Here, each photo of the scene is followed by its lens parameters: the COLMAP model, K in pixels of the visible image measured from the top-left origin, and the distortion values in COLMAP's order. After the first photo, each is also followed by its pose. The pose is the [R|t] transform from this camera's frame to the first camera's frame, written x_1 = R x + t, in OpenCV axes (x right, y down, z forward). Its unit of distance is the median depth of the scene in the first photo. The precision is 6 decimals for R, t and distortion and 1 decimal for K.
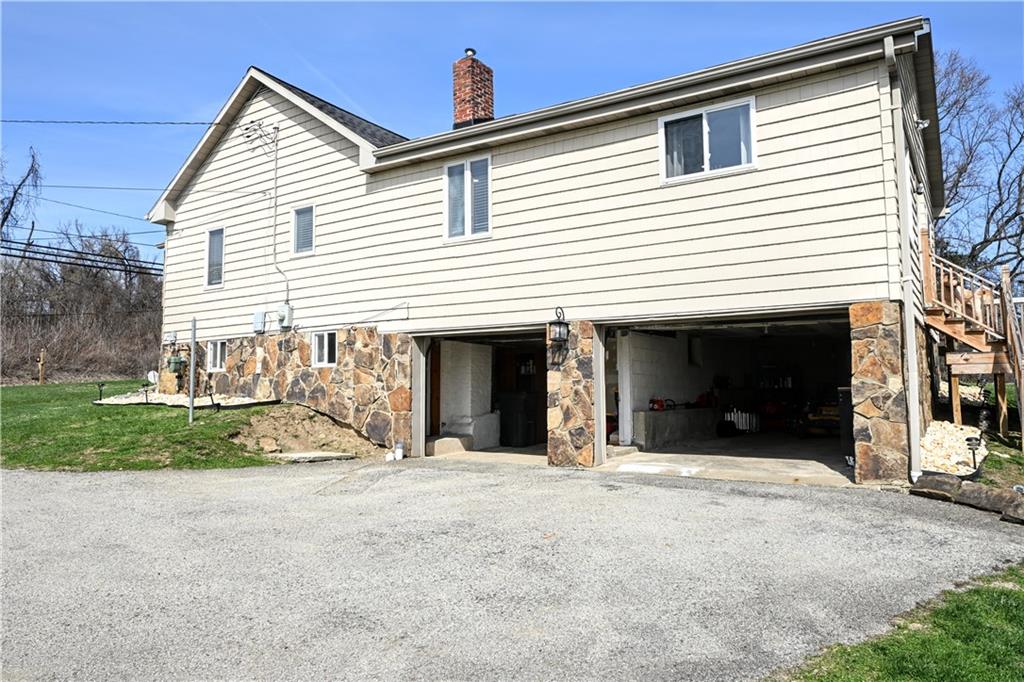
lens RADIAL K [[711.5, 0, 513.2], [0, 711.5, 340.3], [0, 0, 1]] dist [-0.000309, 0.002034]
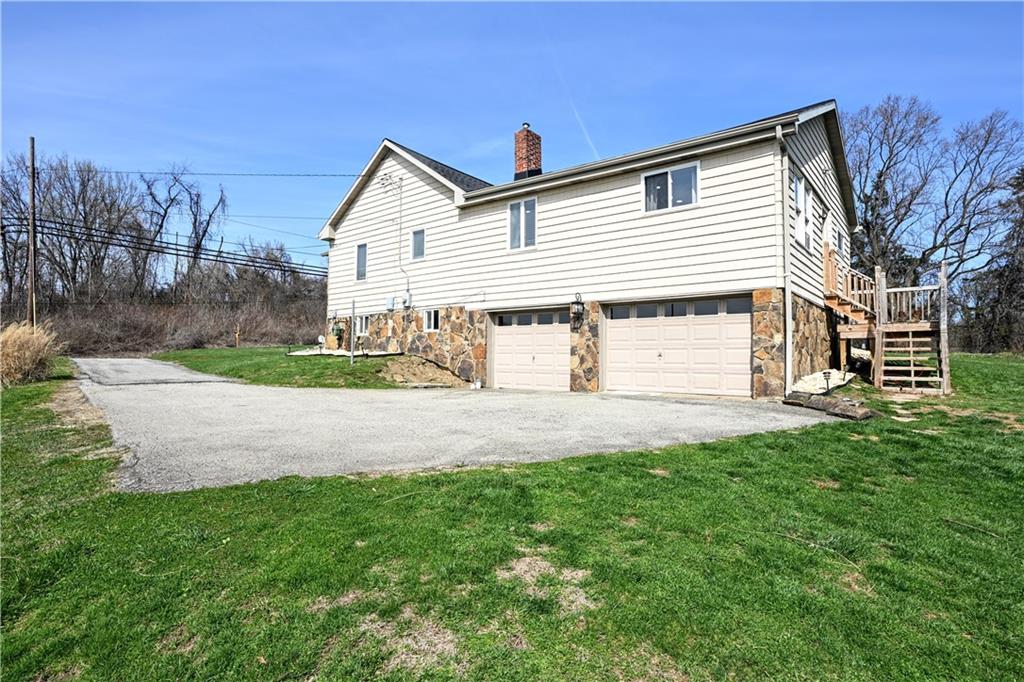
lens RADIAL K [[547.0, 0, 513.5], [0, 547.0, 340.0], [0, 0, 1]] dist [0.001550, -0.001203]
pose [[0.995896, 0.010206, -0.089932, 0.026463], [-0.007744, 0.999587, 0.027683, 0.022075], [0.090178, -0.026873, 0.995563, -0.204165]]
